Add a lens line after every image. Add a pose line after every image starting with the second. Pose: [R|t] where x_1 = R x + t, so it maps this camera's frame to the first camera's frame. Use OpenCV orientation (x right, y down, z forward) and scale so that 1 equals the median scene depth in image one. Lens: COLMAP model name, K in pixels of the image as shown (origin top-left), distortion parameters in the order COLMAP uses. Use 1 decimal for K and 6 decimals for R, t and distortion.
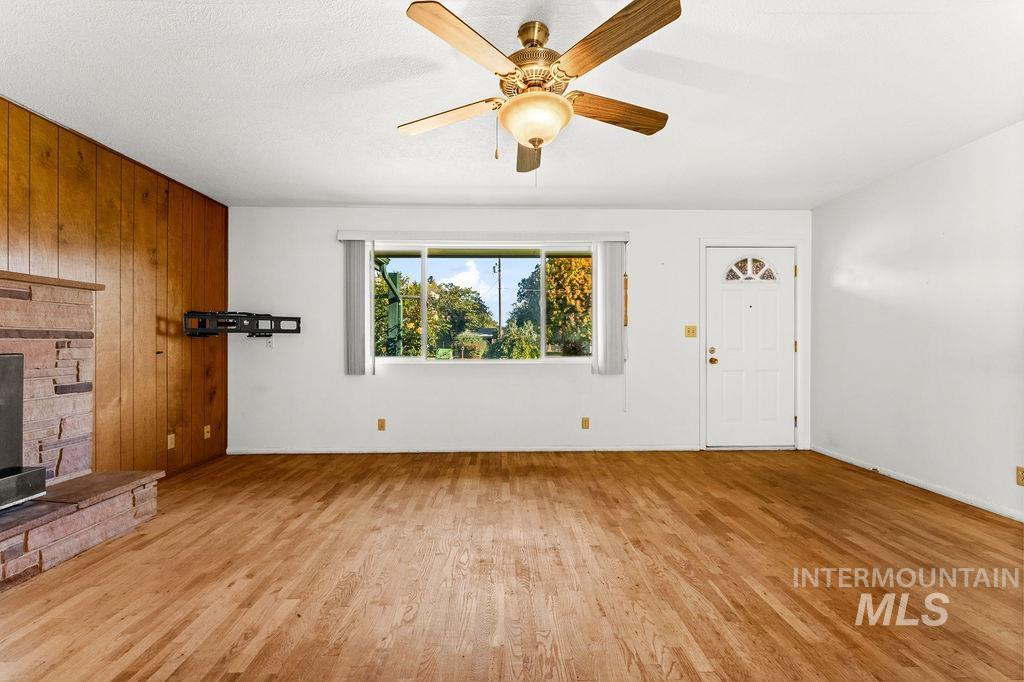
lens RADIAL K [[407.9, 0, 507.9], [0, 407.9, 342.0], [0, 0, 1]] dist [0.000036, -0.000213]
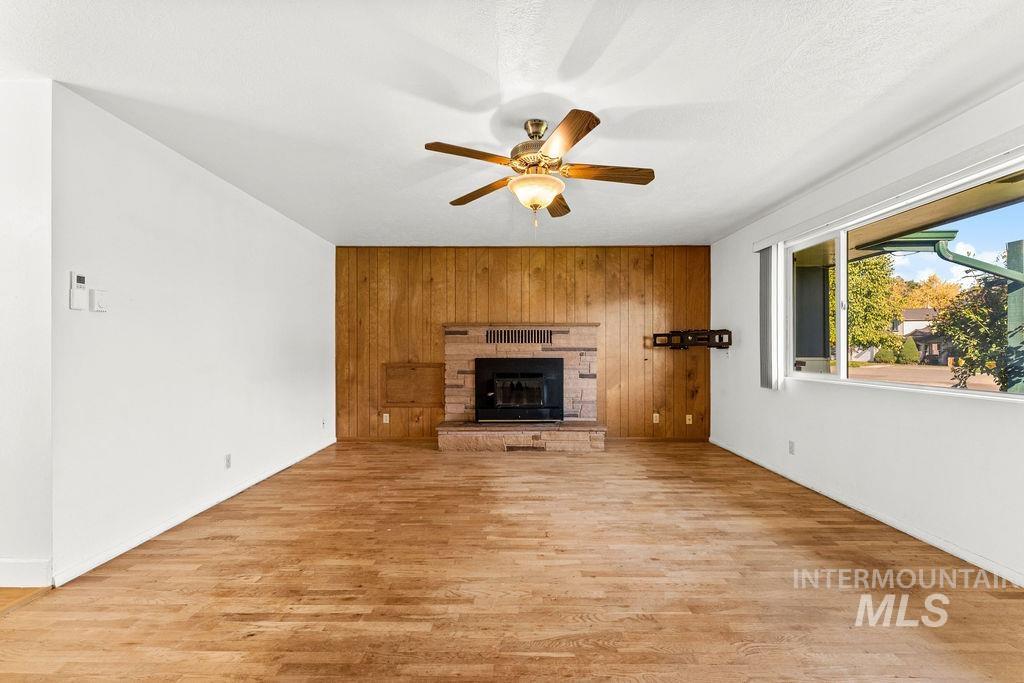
lens RADIAL K [[416.1, 0, 507.1], [0, 416.1, 346.2], [0, 0, 1]] dist [-0.001522, -0.000261]
pose [[-0.035341, -0.007525, -0.999347, 0.792219], [0.001319, 0.999970, -0.007576, -0.014630], [0.999374, -0.001585, -0.035330, 0.536275]]
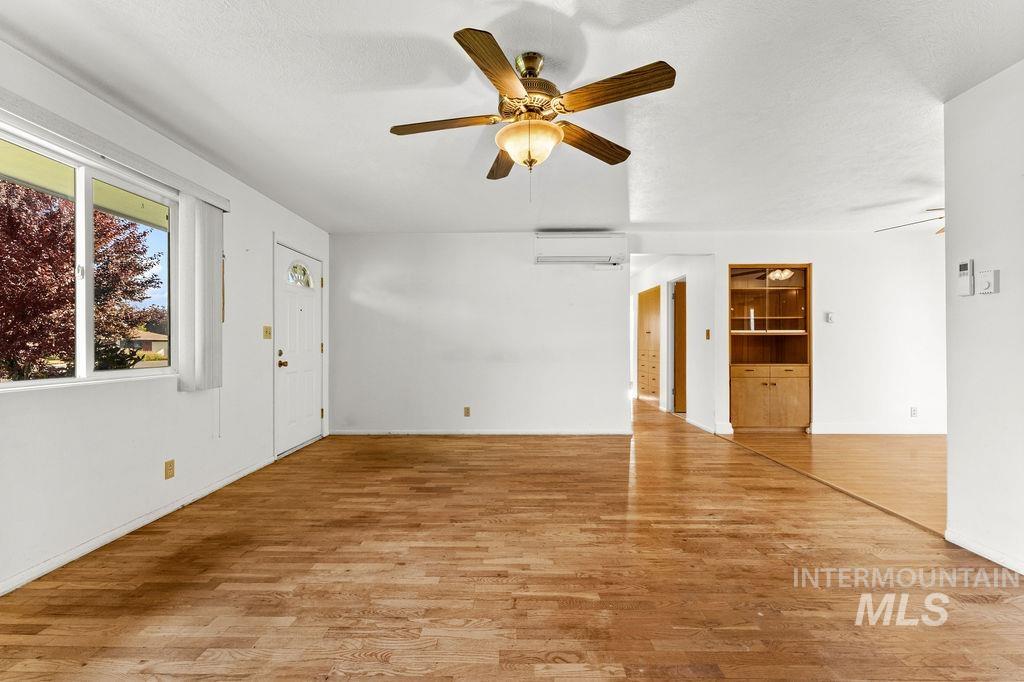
lens RADIAL K [[414.2, 0, 509.9], [0, 414.2, 343.0], [0, 0, 1]] dist [-0.001713, 0.000056]
pose [[0.030772, 0.003596, 0.999520, -0.586731], [0.001335, 0.999992, -0.003638, 0.002138], [-0.999526, 0.001446, 0.030767, 0.572898]]
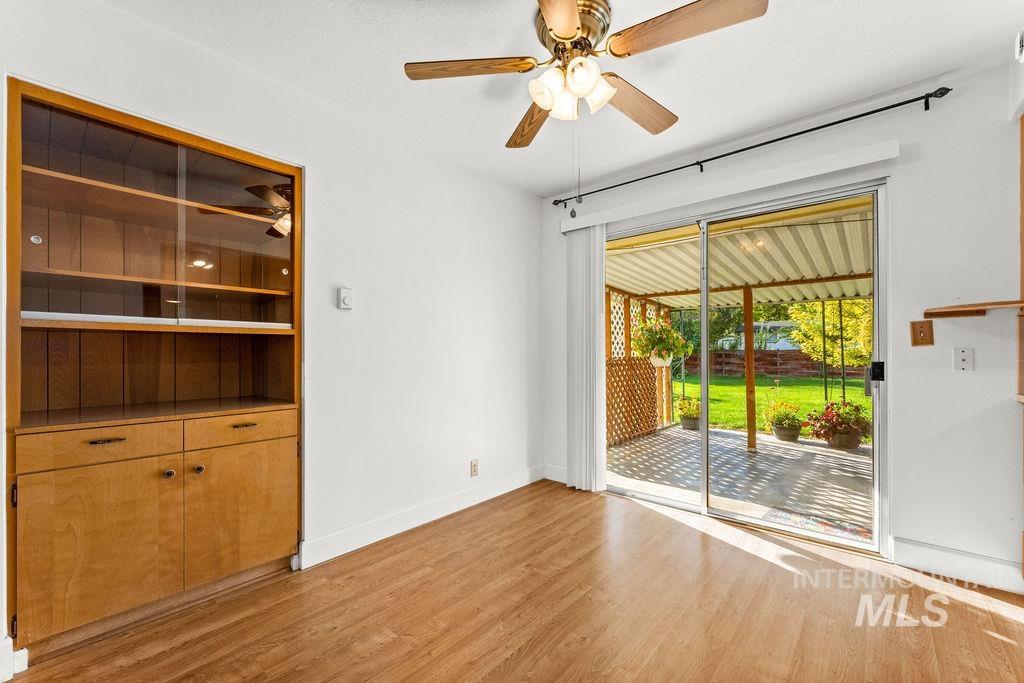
lens RADIAL K [[419.7, 0, 505.4], [0, 419.7, 353.8], [0, 0, 1]] dist [0.000684, -0.000113]
pose [[-0.732772, 0.000360, 0.680474, 0.322591], [0.000407, 1.000000, -0.000091, -0.002693], [-0.680474, 0.000210, -0.732773, -0.253241]]
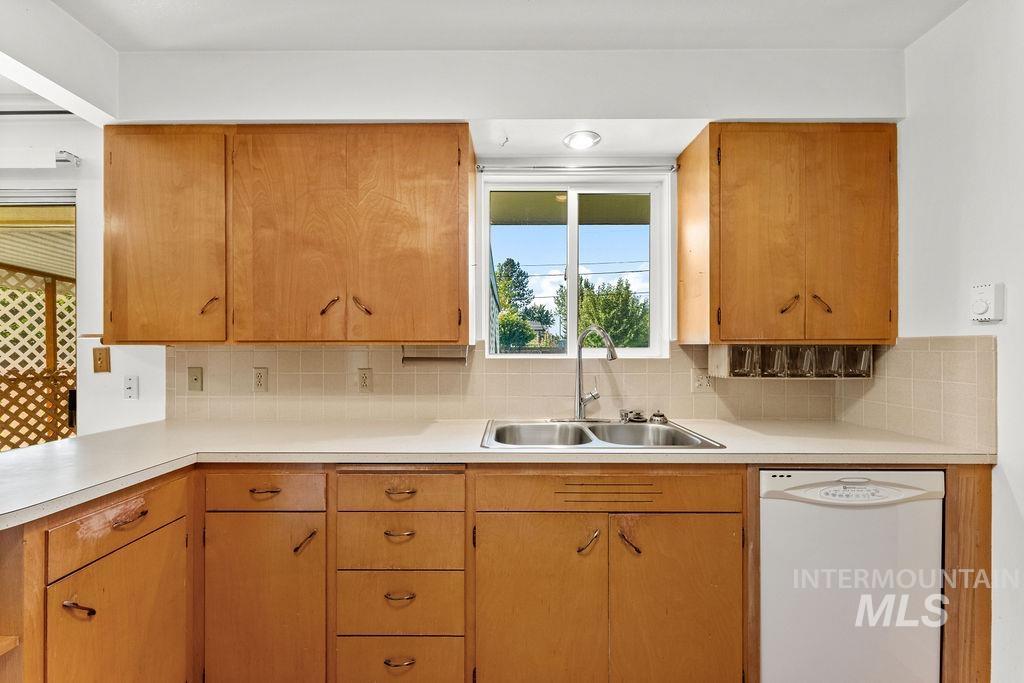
lens RADIAL K [[416.1, 0, 507.1], [0, 416.1, 346.2], [0, 0, 1]] dist [-0.001522, -0.000261]
pose [[-0.999614, 0.001772, 0.027715, -0.348820], [0.001616, 0.999983, -0.005656, -0.052768], [-0.027725, -0.005609, -0.999600, -0.582172]]
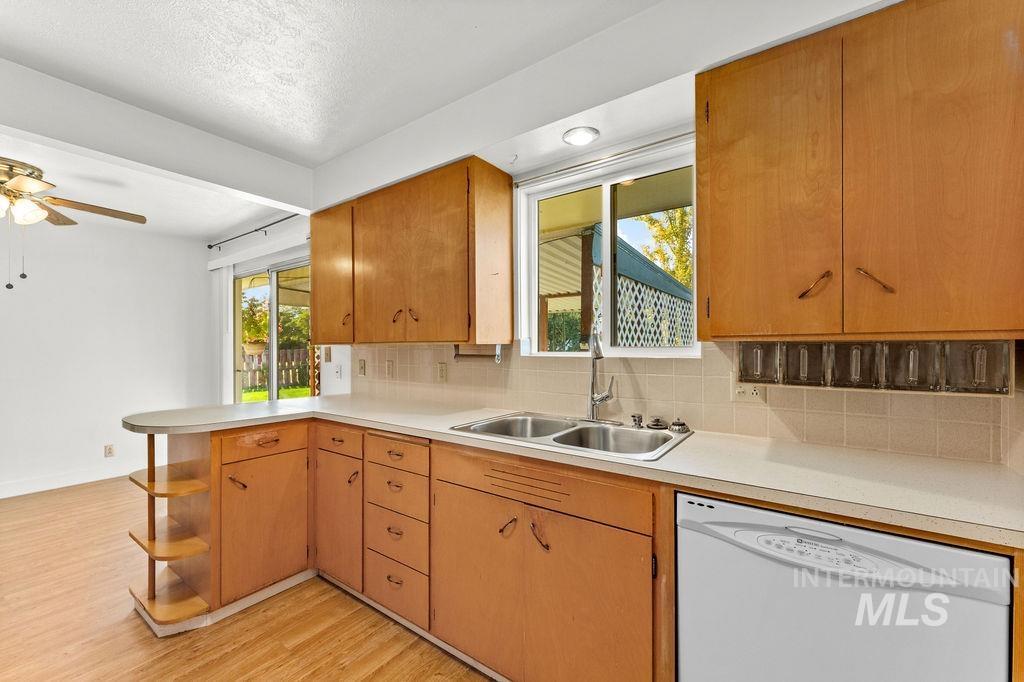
lens RADIAL K [[416.8, 0, 506.2], [0, 416.8, 347.4], [0, 0, 1]] dist [0.001052, -0.000253]
pose [[-0.791786, 0.002723, 0.610792, -0.704405], [0.001280, 0.999995, -0.002799, -0.050835], [-0.610797, -0.001435, -0.791786, -0.645402]]
